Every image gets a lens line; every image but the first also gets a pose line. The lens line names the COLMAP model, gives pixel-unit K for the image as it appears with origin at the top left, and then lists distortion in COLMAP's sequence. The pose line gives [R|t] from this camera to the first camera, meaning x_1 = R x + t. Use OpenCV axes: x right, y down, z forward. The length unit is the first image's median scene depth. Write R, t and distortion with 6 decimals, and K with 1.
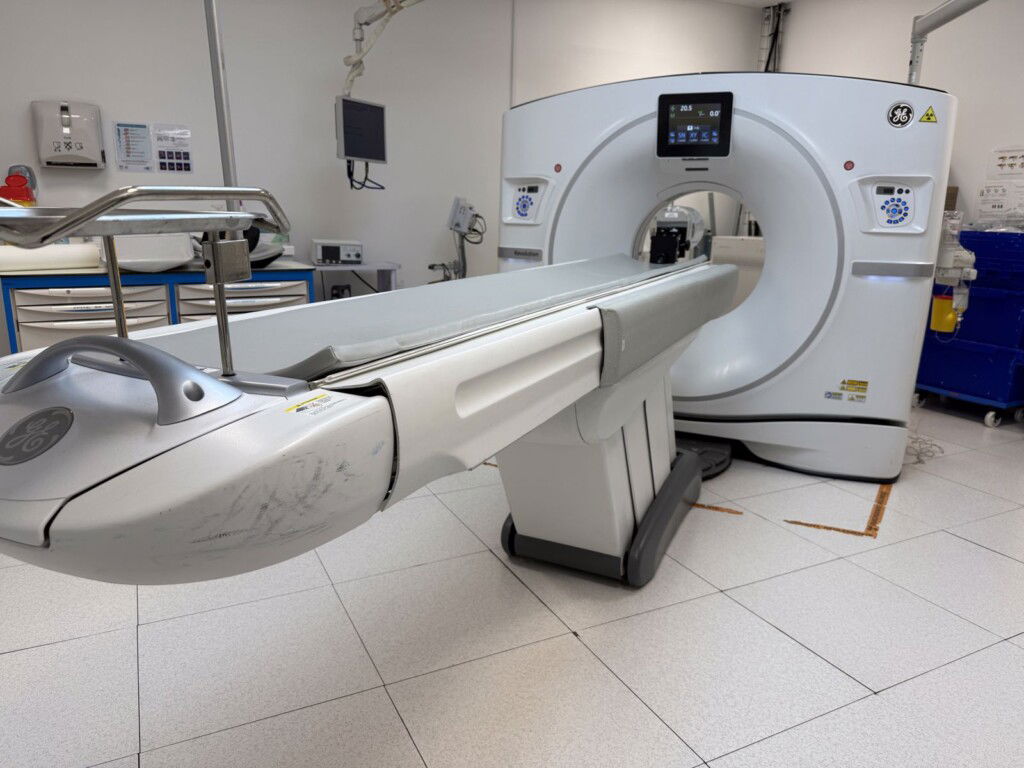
lens RADIAL K [[720.8, 0, 514.1], [0, 720.8, 391.2], [0, 0, 1]] dist [0.070681, -0.117004]
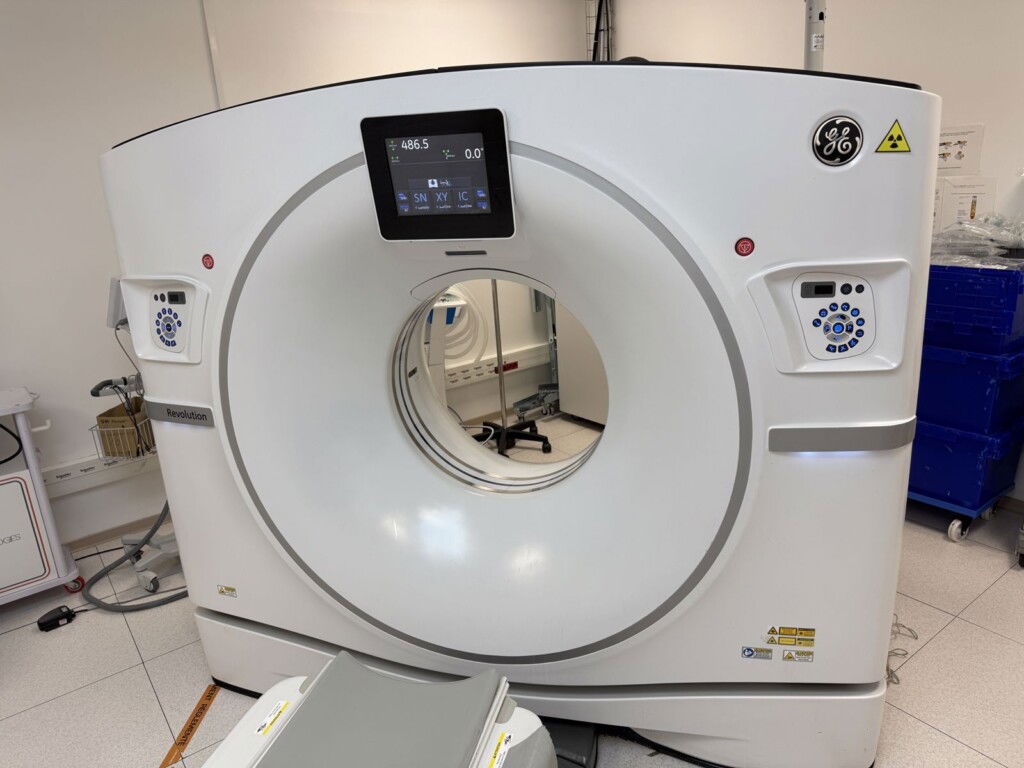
lens RADIAL K [[716.2, 0, 514.4], [0, 716.2, 378.0], [0, 0, 1]] dist [0.192218, -0.408233]
pose [[0.983525, -0.120525, 0.134730, 0.214913], [0.115469, 0.992302, 0.044766, -0.245896], [-0.139089, -0.028471, 0.989871, 0.496271]]
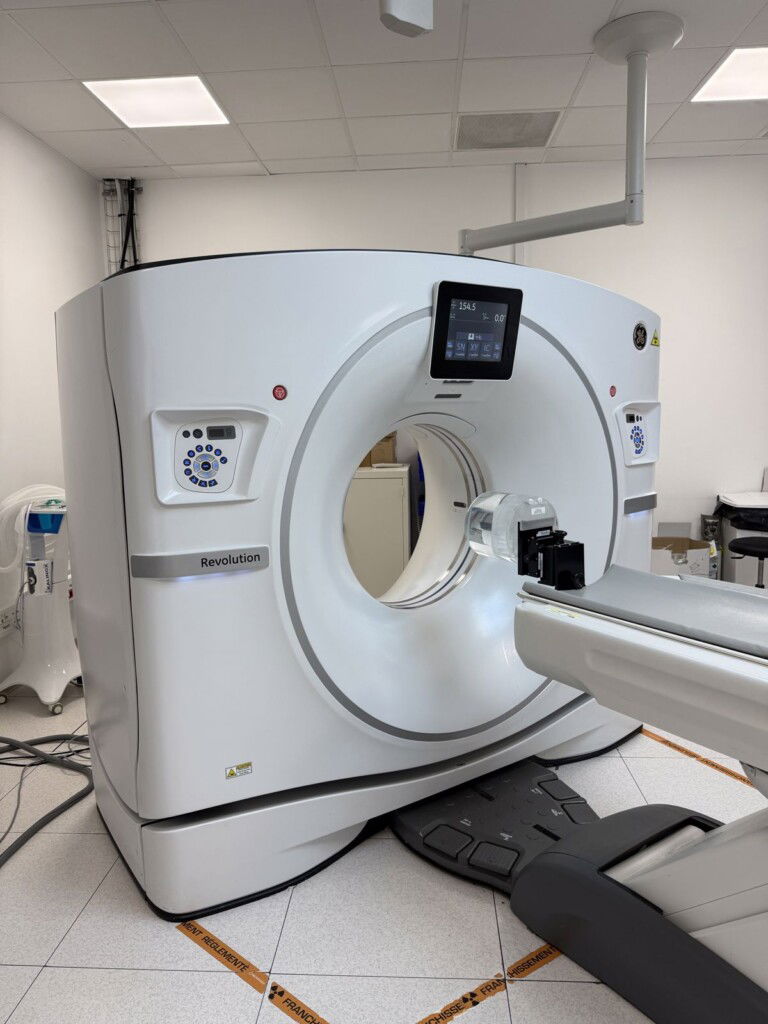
lens RADIAL K [[716.2, 0, 384.0], [0, 716.2, 512.0], [0, 0, 1]] dist [0.192218, -0.408233]
pose [[0.512319, -0.144514, 0.846549, -0.391148], [0.235143, 0.971675, 0.023569, -0.240515], [-0.825977, 0.186985, 0.531789, 0.745771]]
